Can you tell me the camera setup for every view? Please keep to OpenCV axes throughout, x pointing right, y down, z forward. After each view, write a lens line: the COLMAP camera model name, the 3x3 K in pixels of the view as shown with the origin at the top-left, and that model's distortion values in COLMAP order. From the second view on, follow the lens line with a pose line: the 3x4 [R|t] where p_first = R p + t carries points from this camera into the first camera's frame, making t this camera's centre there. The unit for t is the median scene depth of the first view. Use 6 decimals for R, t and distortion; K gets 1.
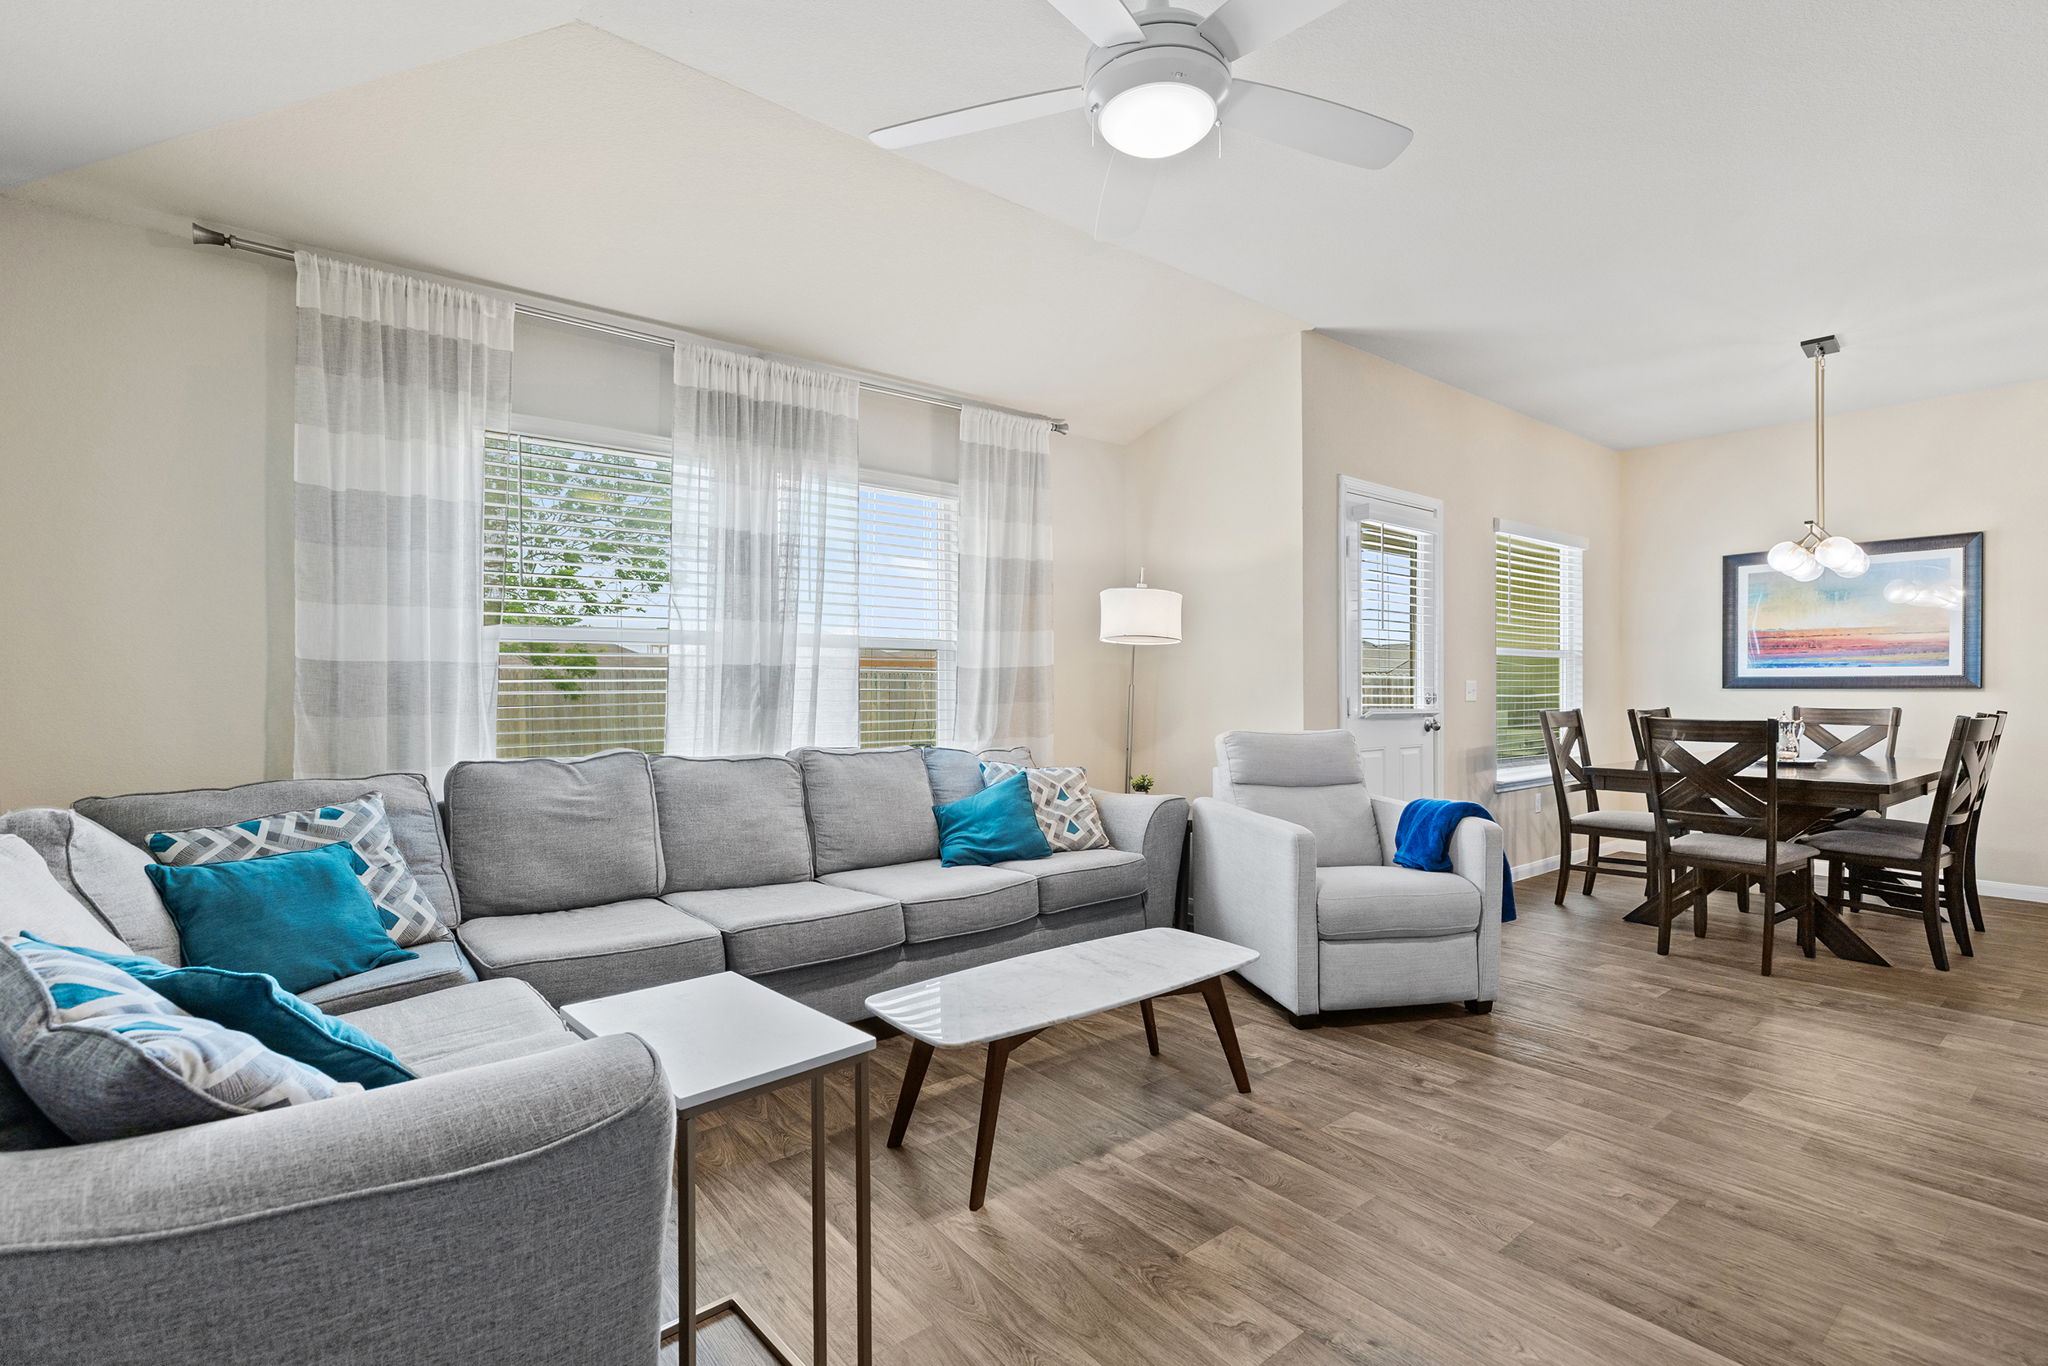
lens RADIAL K [[934.9, 0, 1026.6], [0, 934.9, 694.5], [0, 0, 1]] dist [0.010632, -0.001858]
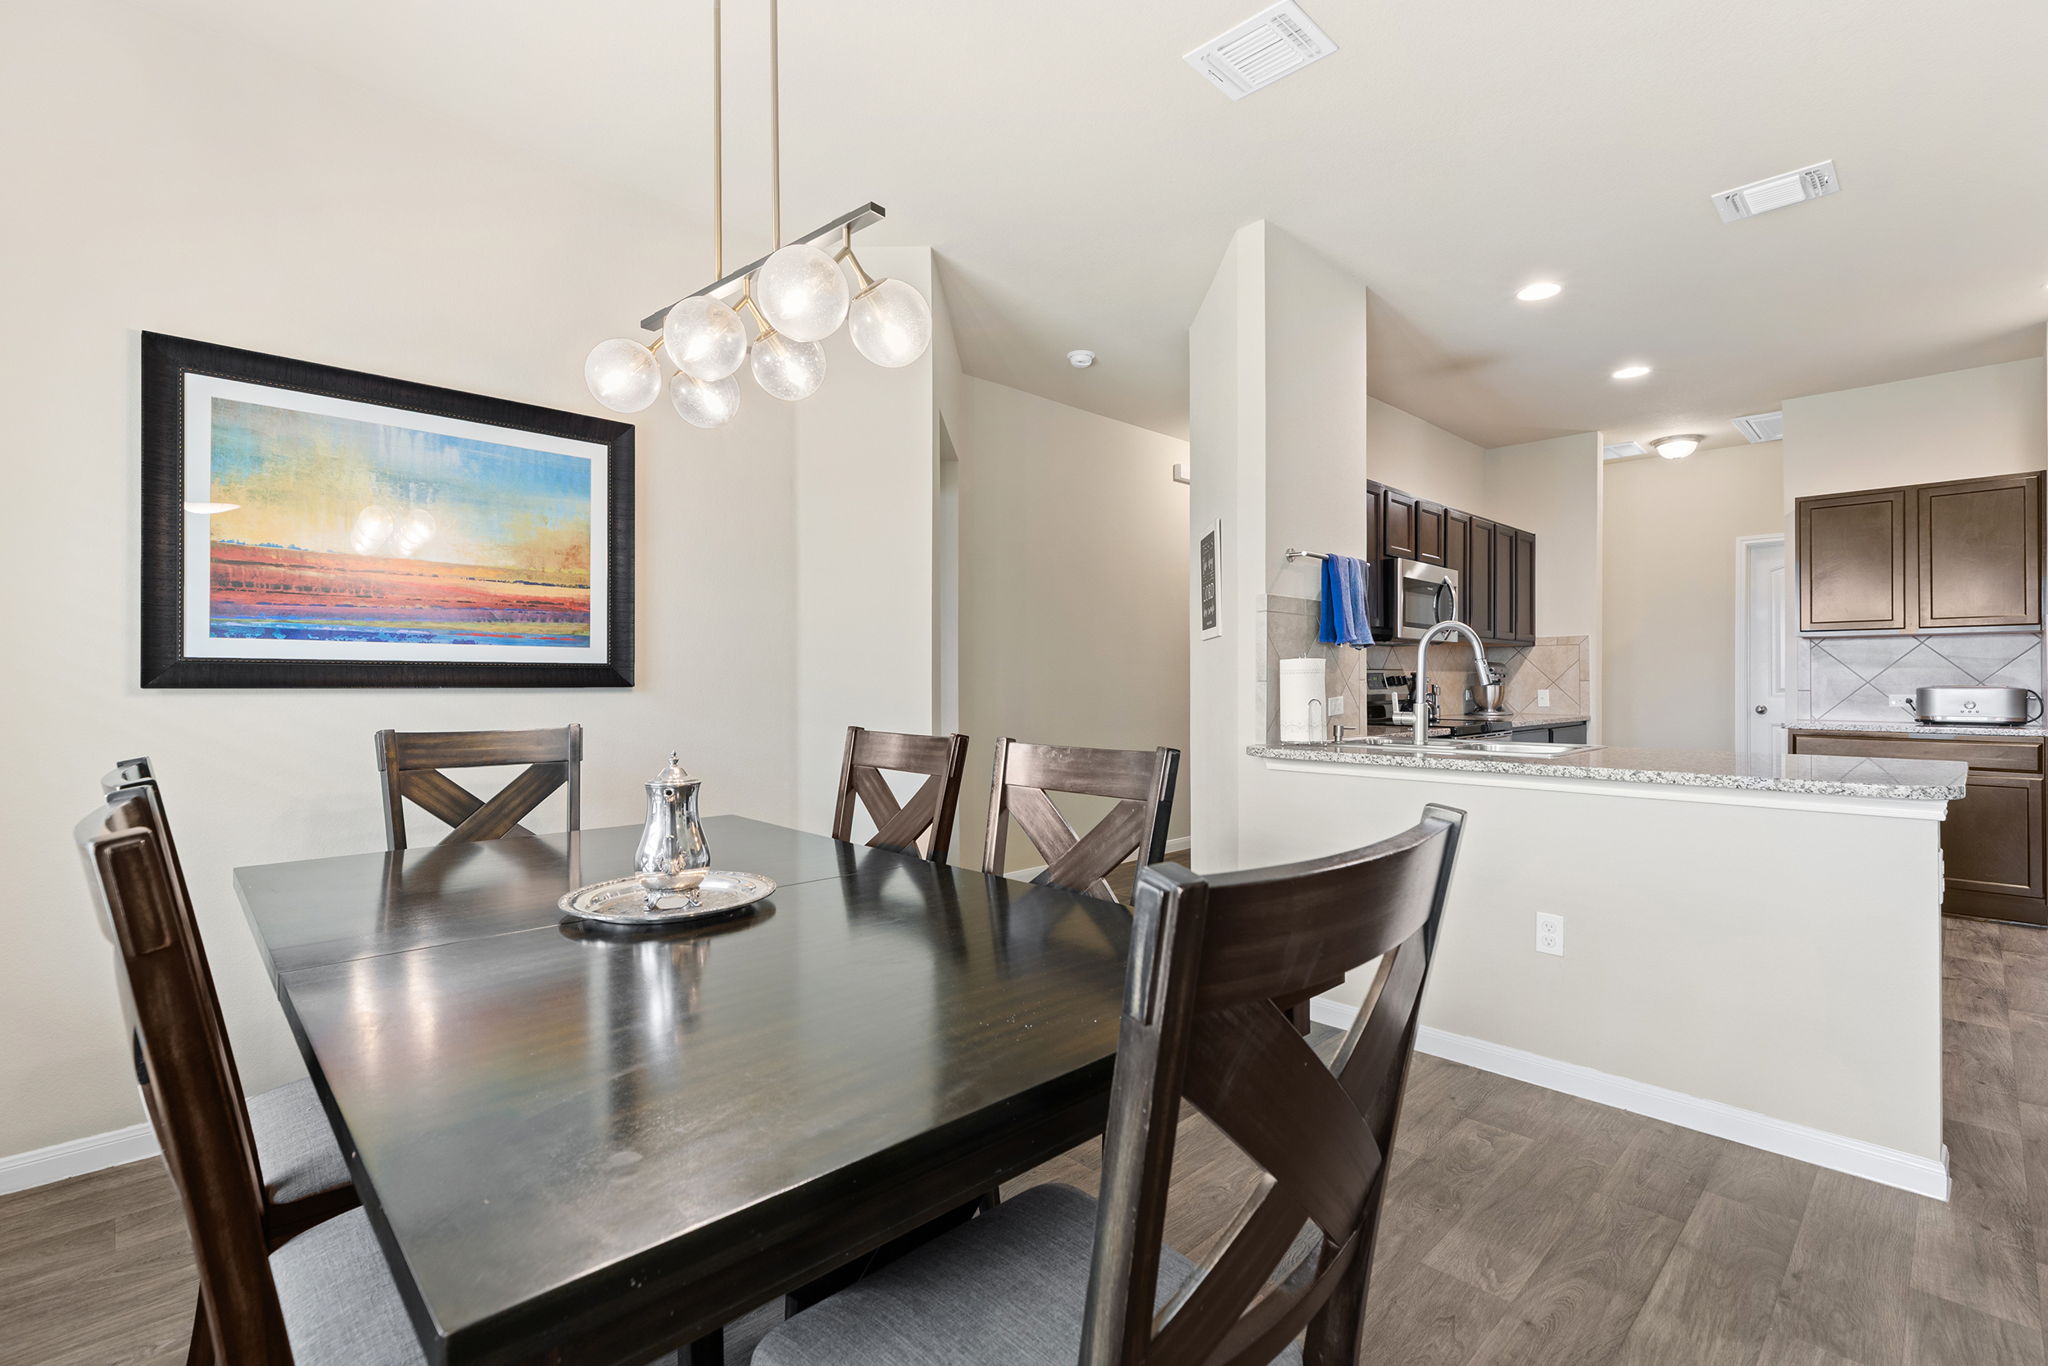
lens RADIAL K [[934.9, 0, 1013.2], [0, 934.9, 677.9], [0, 0, 1]] dist [0.010632, -0.001858]
pose [[-0.096061, 0.004865, 0.995364, 0.382658], [0.006175, 0.999972, -0.004292, -0.007665], [-0.995356, 0.005734, -0.096089, 0.788847]]
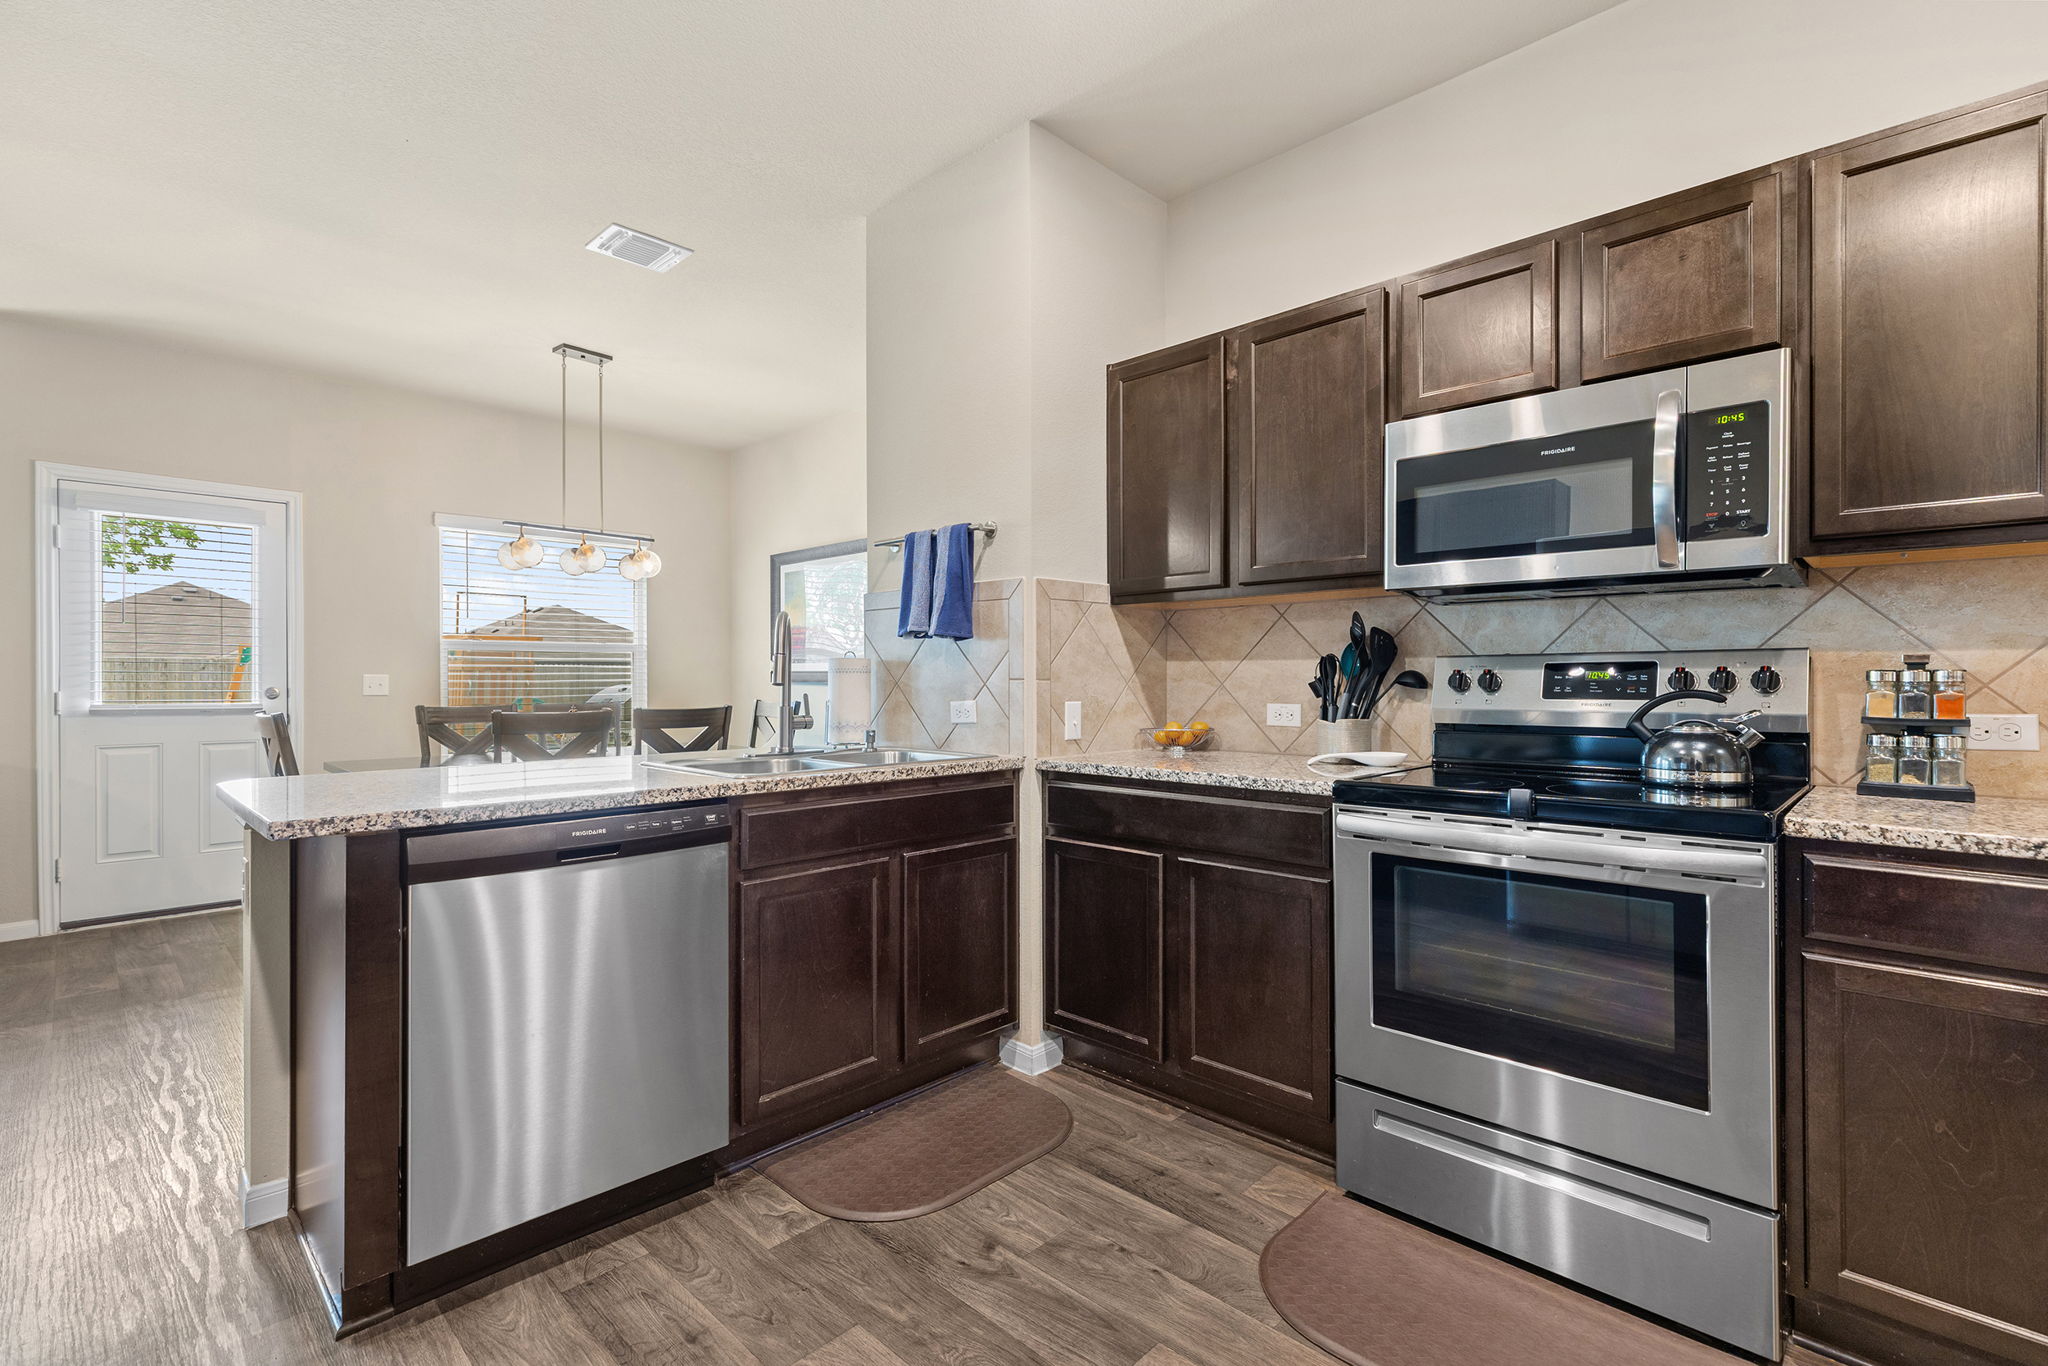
lens RADIAL K [[934.9, 0, 1035.6], [0, 934.9, 682.7], [0, 0, 1]] dist [0.010632, -0.001858]
pose [[0.991476, 0.001915, 0.130277, 1.014001], [-0.001636, 0.999996, -0.002249, -0.005693], [-0.130281, 0.002017, 0.991475, -0.078895]]
